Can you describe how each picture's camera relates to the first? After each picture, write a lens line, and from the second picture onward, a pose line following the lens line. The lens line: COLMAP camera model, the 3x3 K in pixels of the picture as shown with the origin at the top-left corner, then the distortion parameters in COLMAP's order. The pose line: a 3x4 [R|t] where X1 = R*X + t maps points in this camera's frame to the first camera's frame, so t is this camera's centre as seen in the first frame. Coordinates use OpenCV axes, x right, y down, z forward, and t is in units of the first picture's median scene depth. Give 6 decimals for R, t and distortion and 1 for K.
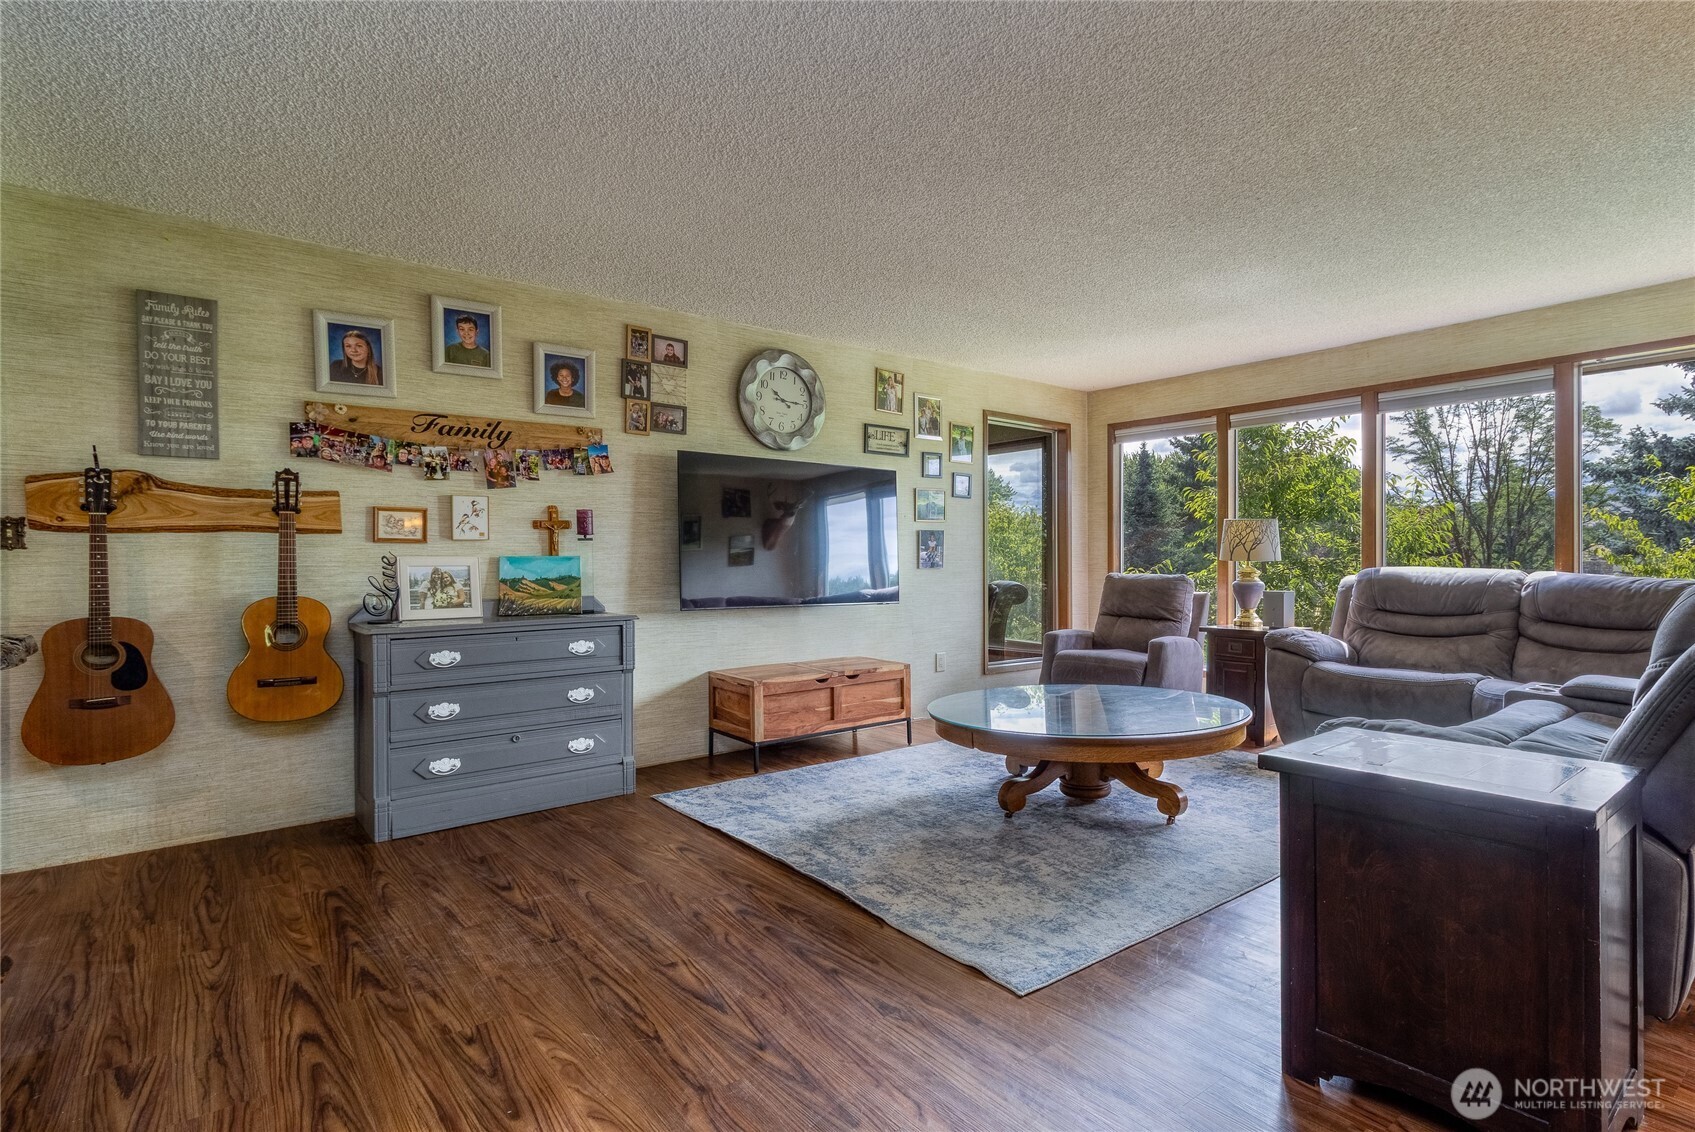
lens RADIAL K [[823.5, 0, 899.4], [0, 823.5, 572.2], [0, 0, 1]] dist [-0.001460, -0.000110]
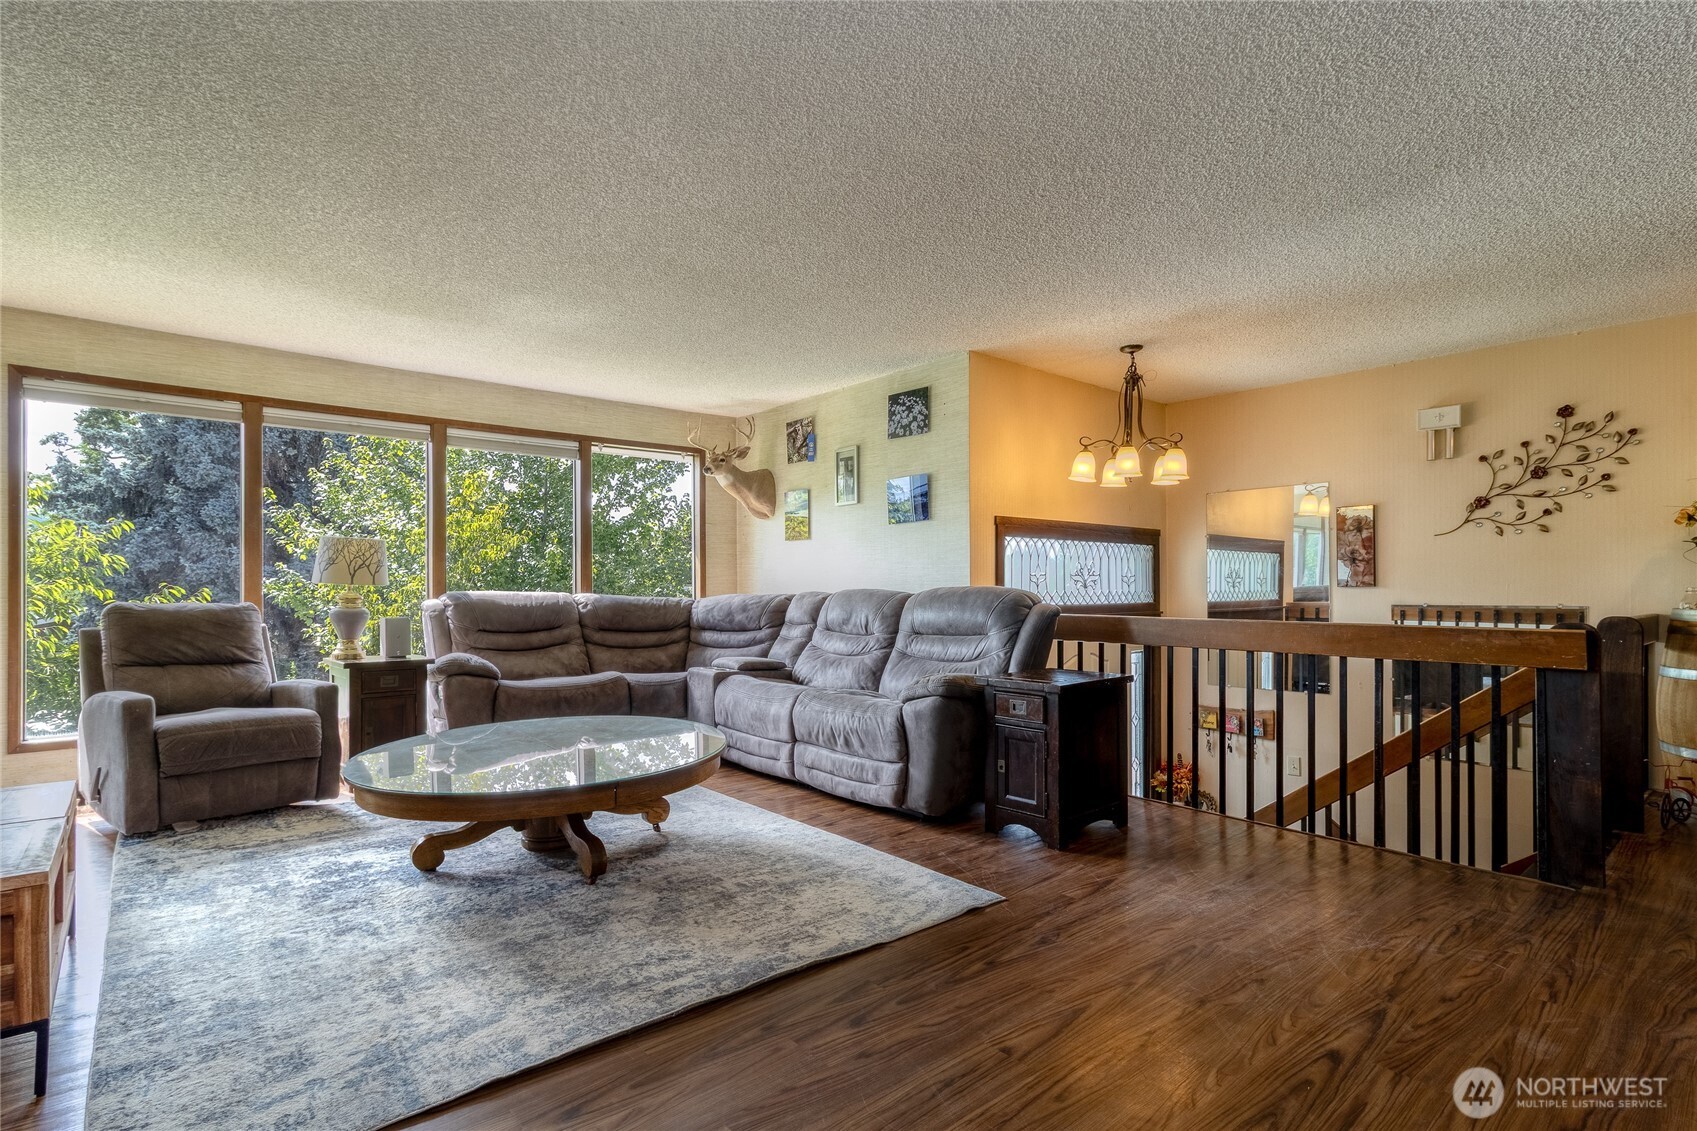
lens RADIAL K [[841.3, 0, 829.8], [0, 841.3, 578.6], [0, 0, 1]] dist [0.004335, 0.000528]
pose [[0.010106, 0.013024, 0.999864, -0.770685], [0.014887, 0.999802, -0.013173, -0.001896], [-0.999838, 0.015018, 0.009910, 0.776524]]
